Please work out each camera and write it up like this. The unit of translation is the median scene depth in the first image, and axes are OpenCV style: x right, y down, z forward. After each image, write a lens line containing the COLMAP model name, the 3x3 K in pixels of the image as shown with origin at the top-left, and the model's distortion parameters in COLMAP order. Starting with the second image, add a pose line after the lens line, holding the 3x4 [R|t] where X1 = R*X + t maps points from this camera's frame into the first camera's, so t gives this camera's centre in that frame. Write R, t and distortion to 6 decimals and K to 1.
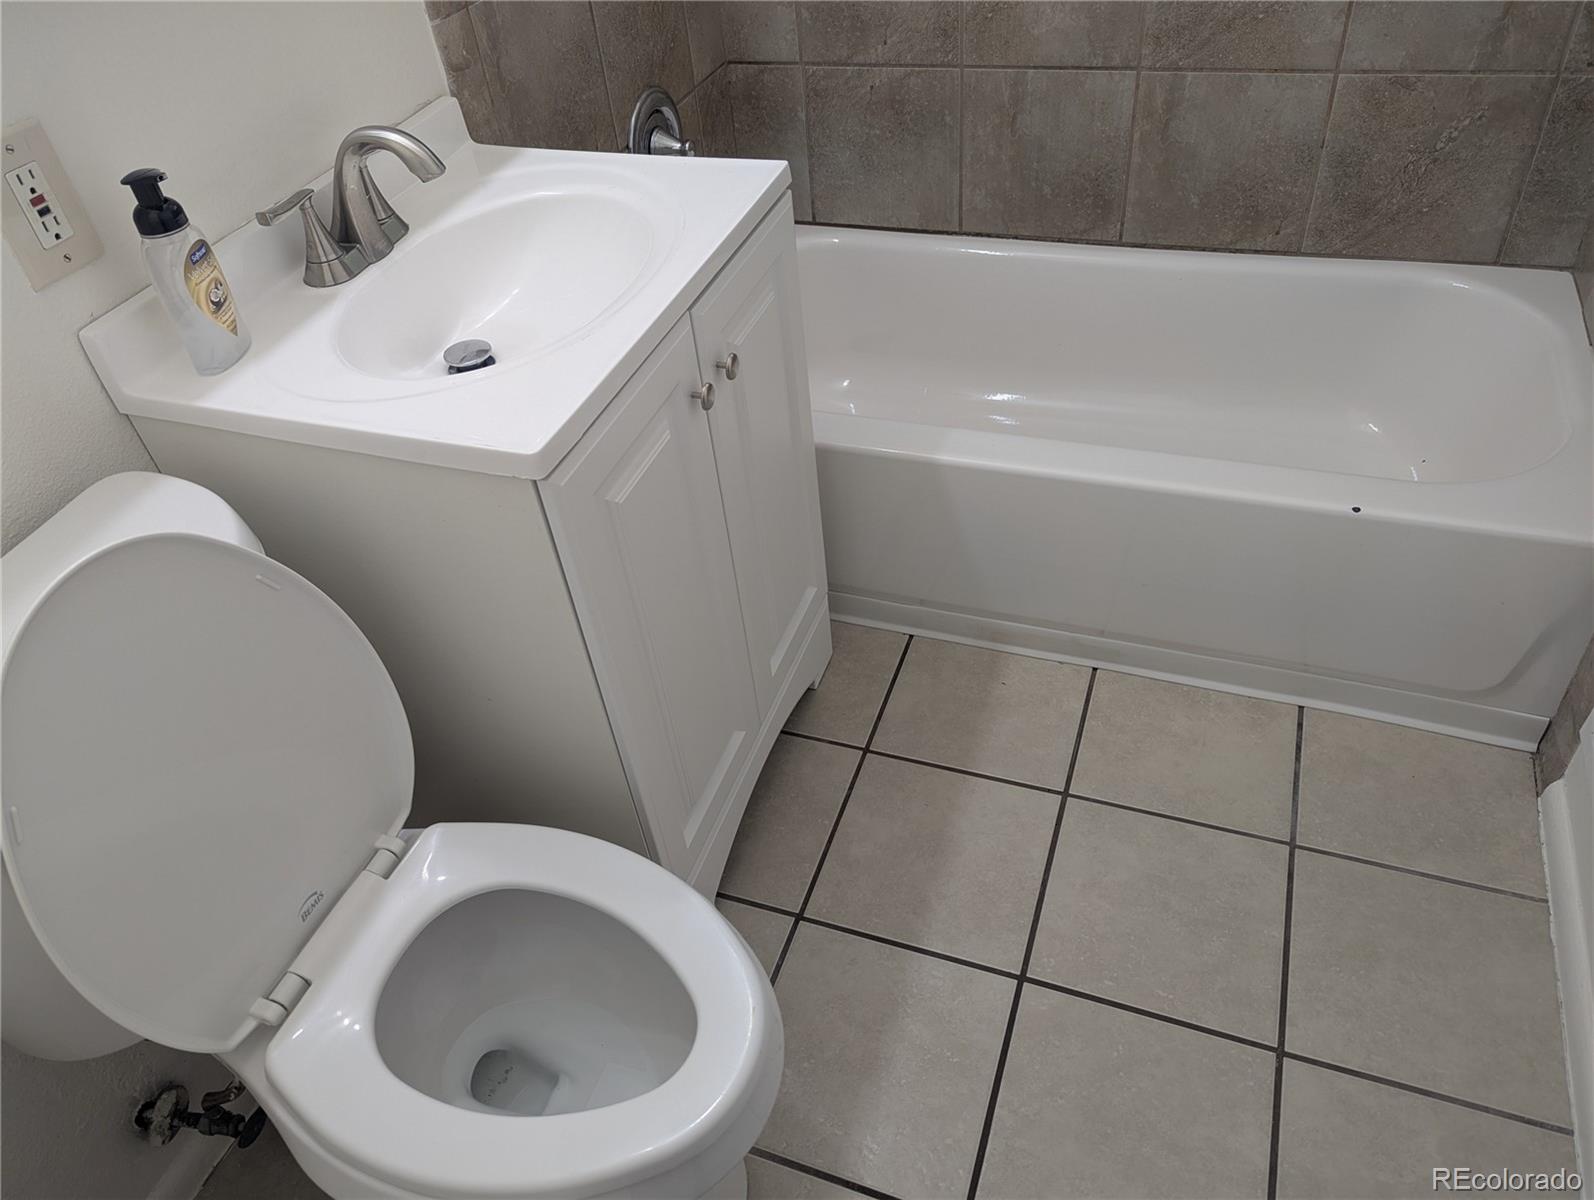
lens RADIAL K [[1127.5, 0, 785.5], [0, 1127.5, 600.8], [0, 0, 1]] dist [0.050091, -0.040762]
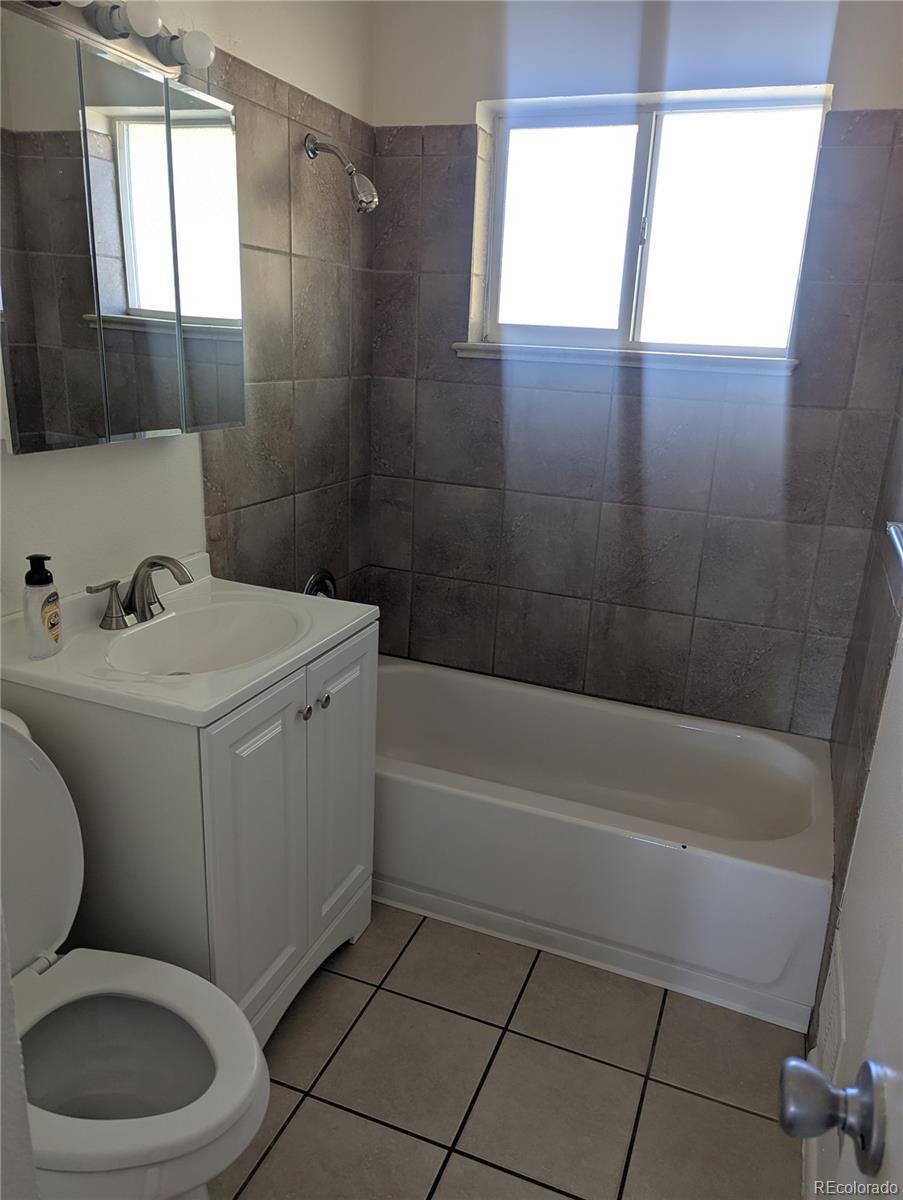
lens RADIAL K [[848.7, 0, 469.7], [0, 848.7, 602.4], [0, 0, 1]] dist [0.050047, -0.027160]
pose [[0.988840, 0.144047, 0.038012, 0.075663], [-0.115179, 0.901026, -0.418194, 0.136214], [-0.094490, 0.409149, 0.907562, -0.224638]]
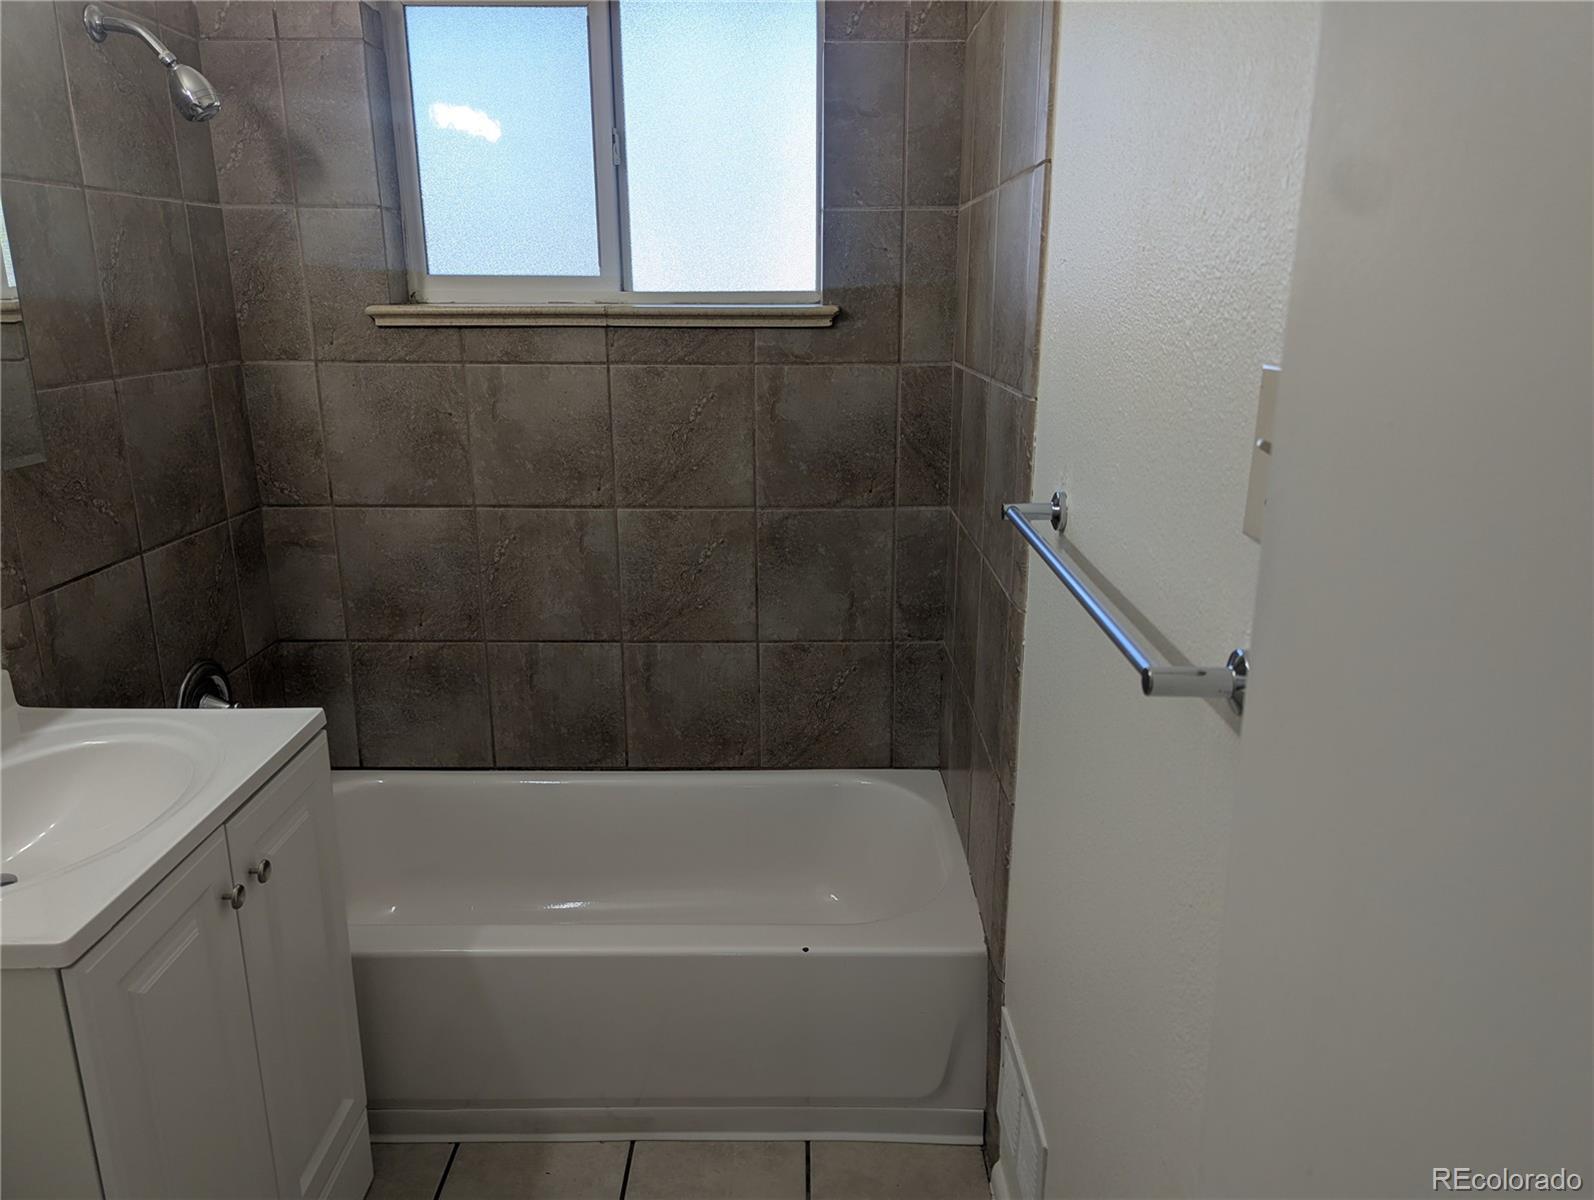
lens RADIAL K [[1127.5, 0, 798.4], [0, 1127.5, 598.0], [0, 0, 1]] dist [0.050091, -0.040762]
pose [[0.932002, 0.001435, 0.362451, 0.028429], [0.166312, 0.886815, -0.431161, 0.100102], [-0.322046, 0.462123, 0.826274, -0.195720]]
